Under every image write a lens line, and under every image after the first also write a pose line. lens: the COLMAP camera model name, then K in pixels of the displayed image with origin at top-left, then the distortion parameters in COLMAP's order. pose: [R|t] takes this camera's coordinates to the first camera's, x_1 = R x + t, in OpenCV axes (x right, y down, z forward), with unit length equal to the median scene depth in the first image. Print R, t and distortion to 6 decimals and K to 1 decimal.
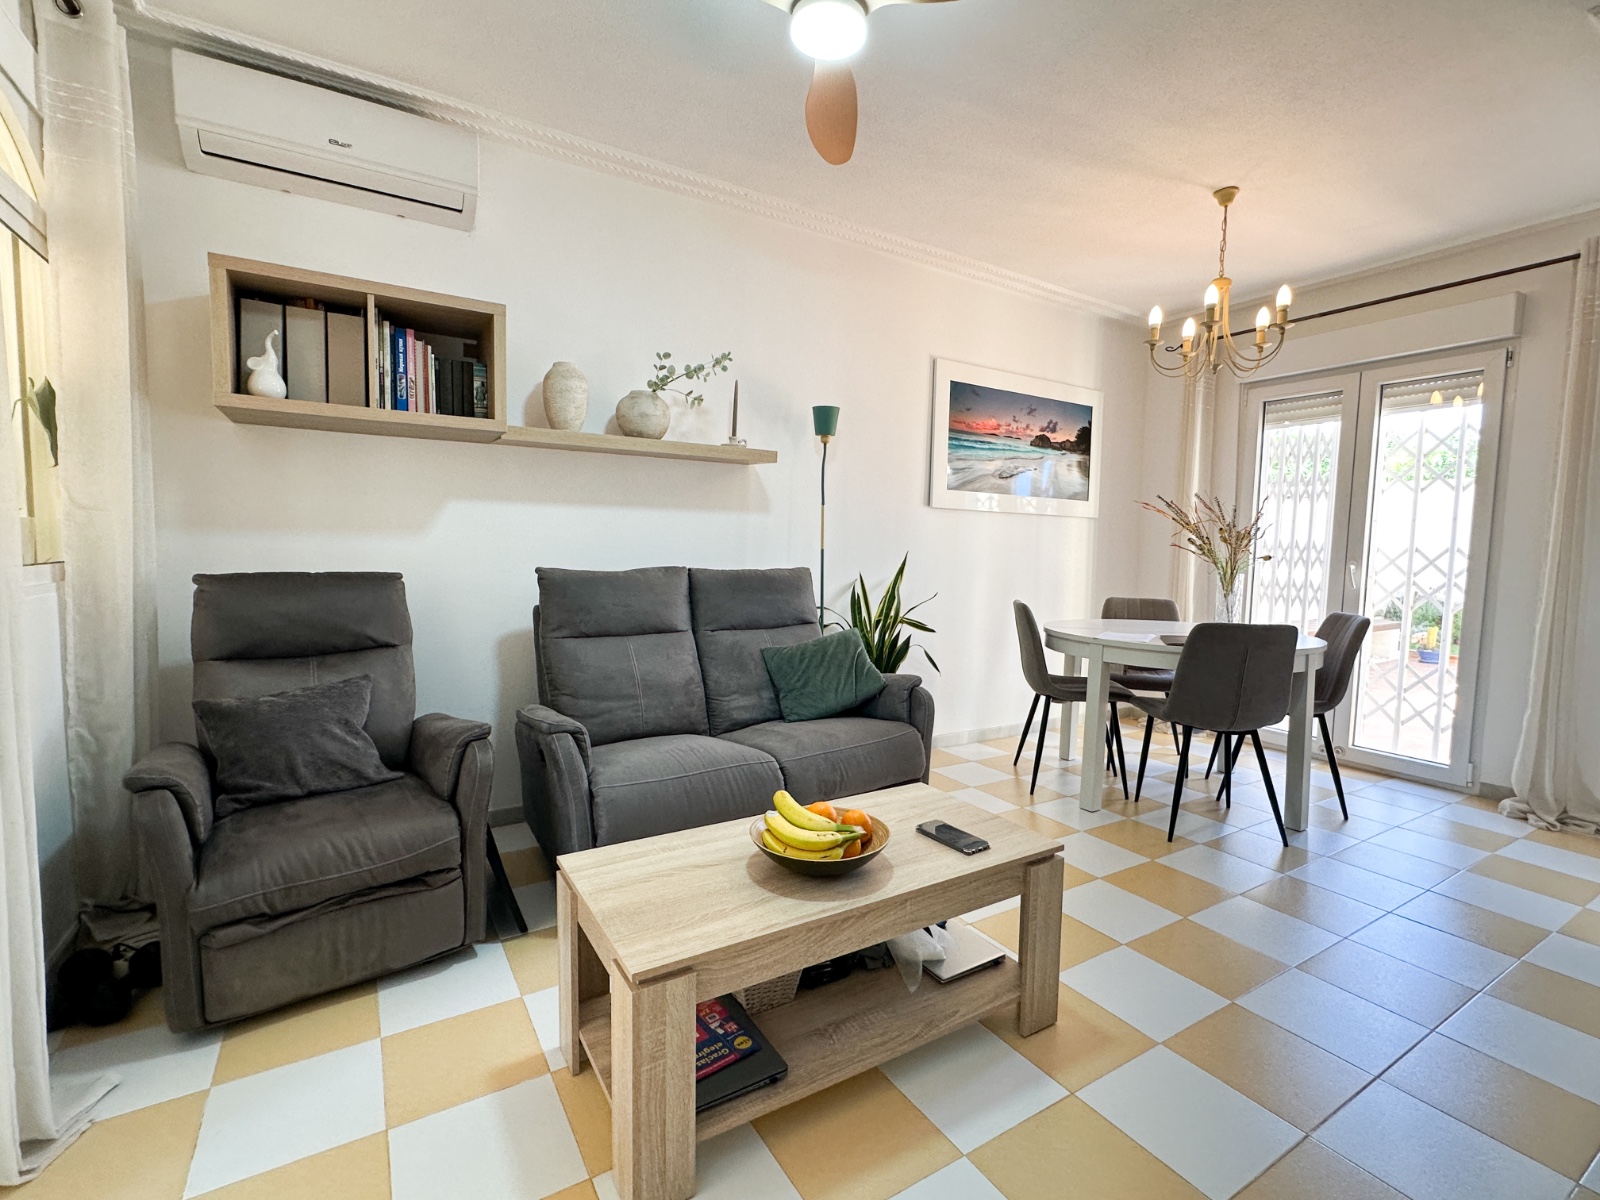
lens RADIAL K [[742.0, 0, 797.8], [0, 742.0, 604.2], [0, 0, 1]] dist [0.001040, 0.000216]
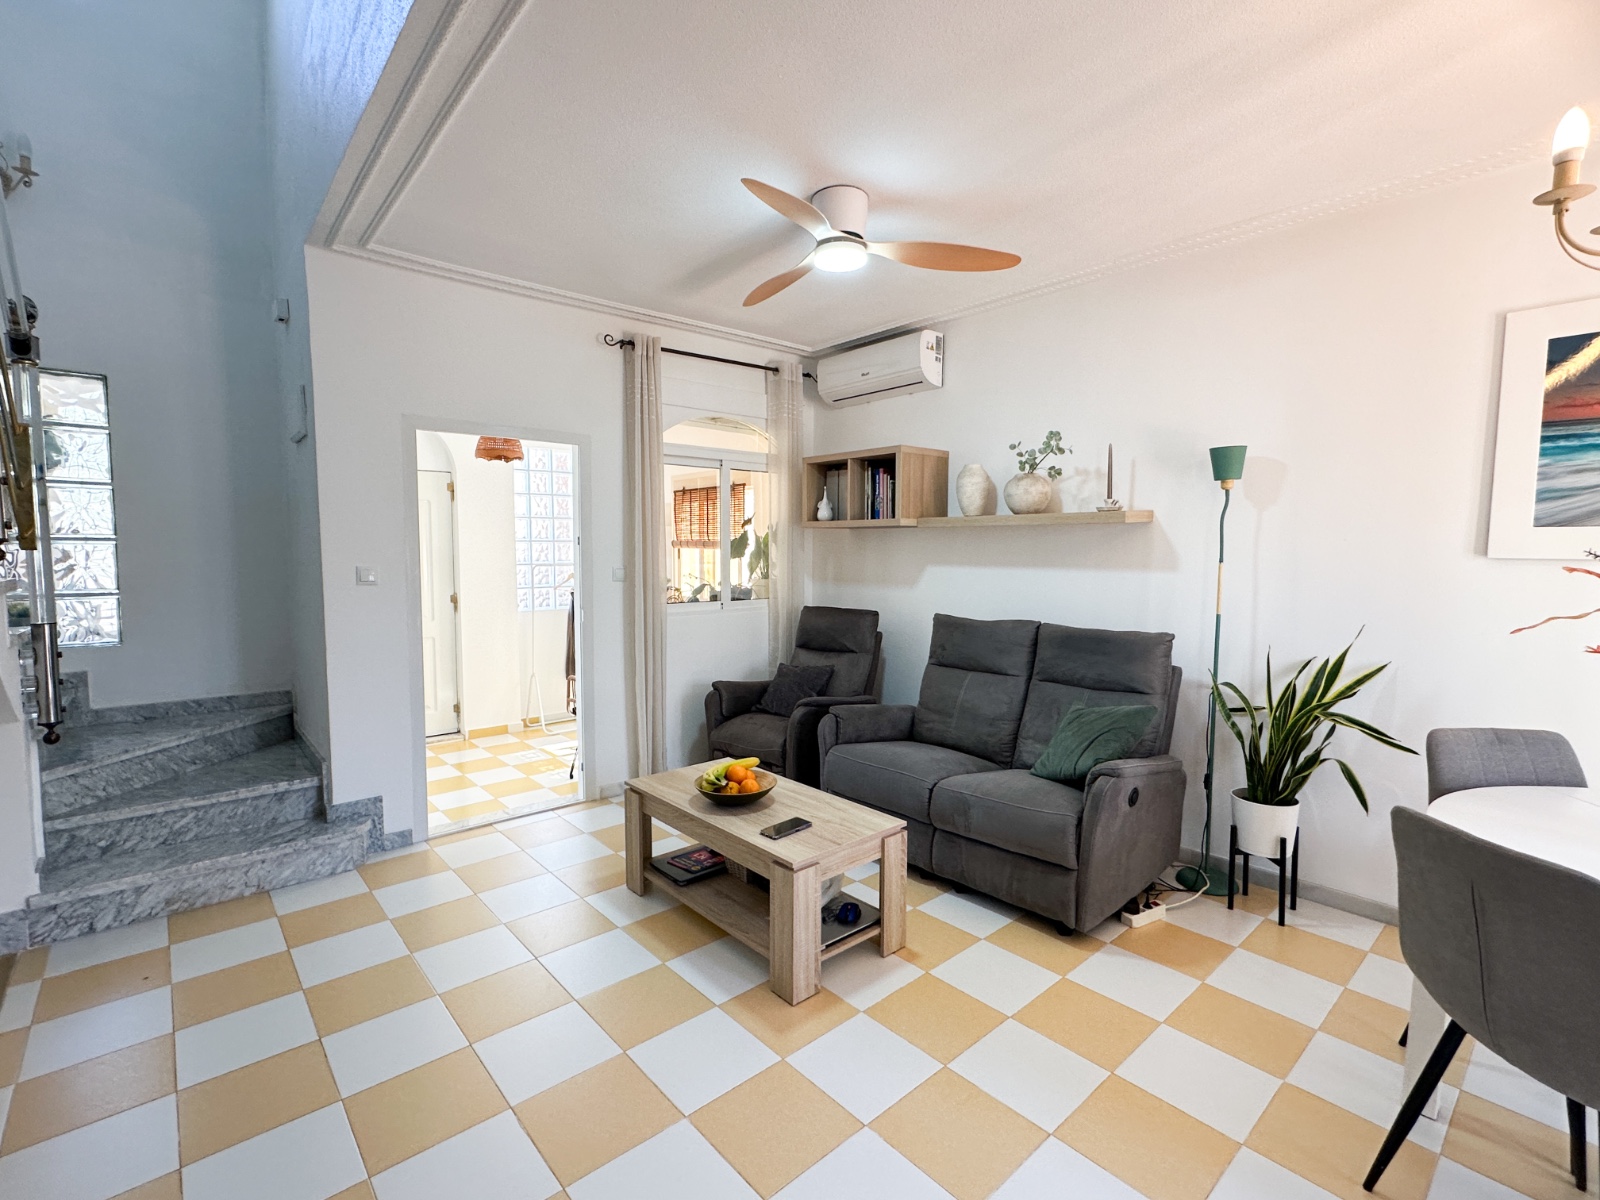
lens RADIAL K [[742.0, 0, 797.8], [0, 742.0, 604.2], [0, 0, 1]] dist [0.001040, 0.000216]
pose [[0.155658, 0.059001, -0.986047, 0.673544], [-0.077453, 0.995870, 0.047362, -0.075006], [0.984770, 0.069000, 0.159585, 0.332748]]
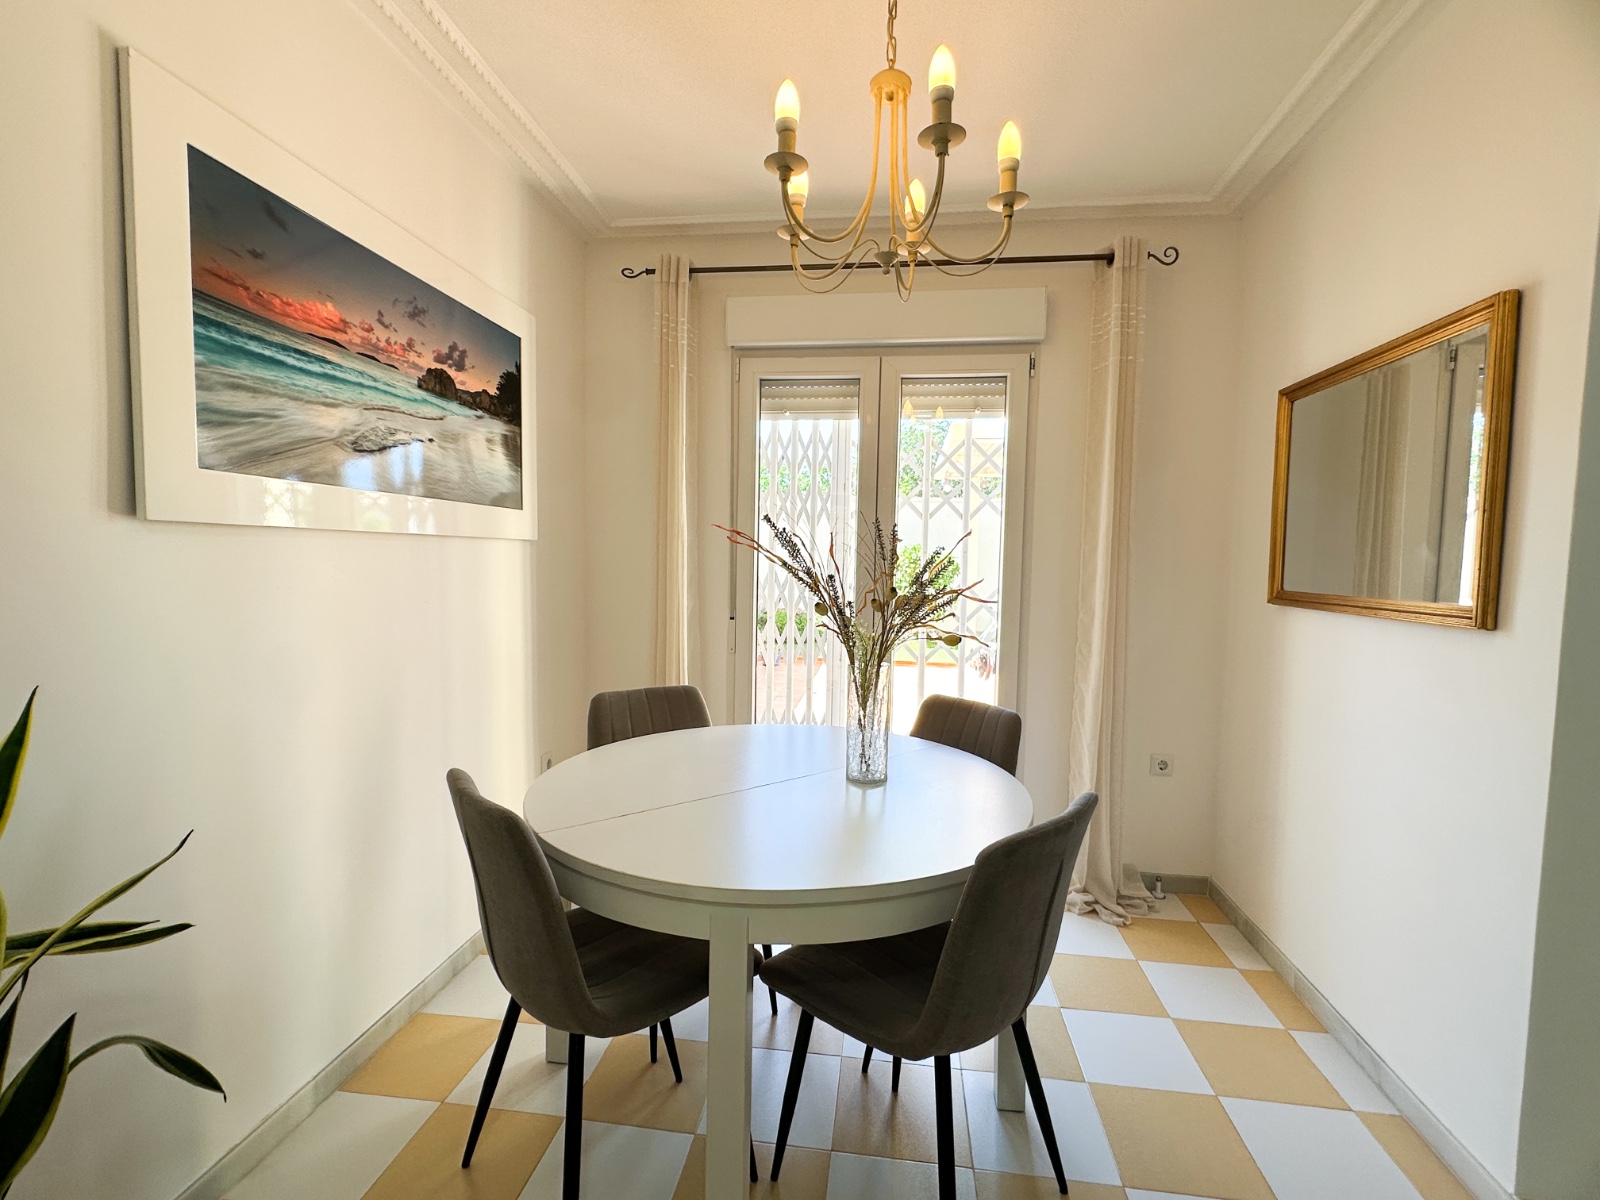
lens RADIAL K [[742.0, 0, 797.8], [0, 742.0, 604.2], [0, 0, 1]] dist [0.001040, 0.000216]
pose [[0.640002, -0.058295, 0.766159, 0.107892], [0.052867, 0.998096, 0.031781, -0.085362], [-0.766552, 0.020165, 0.641865, 0.553061]]
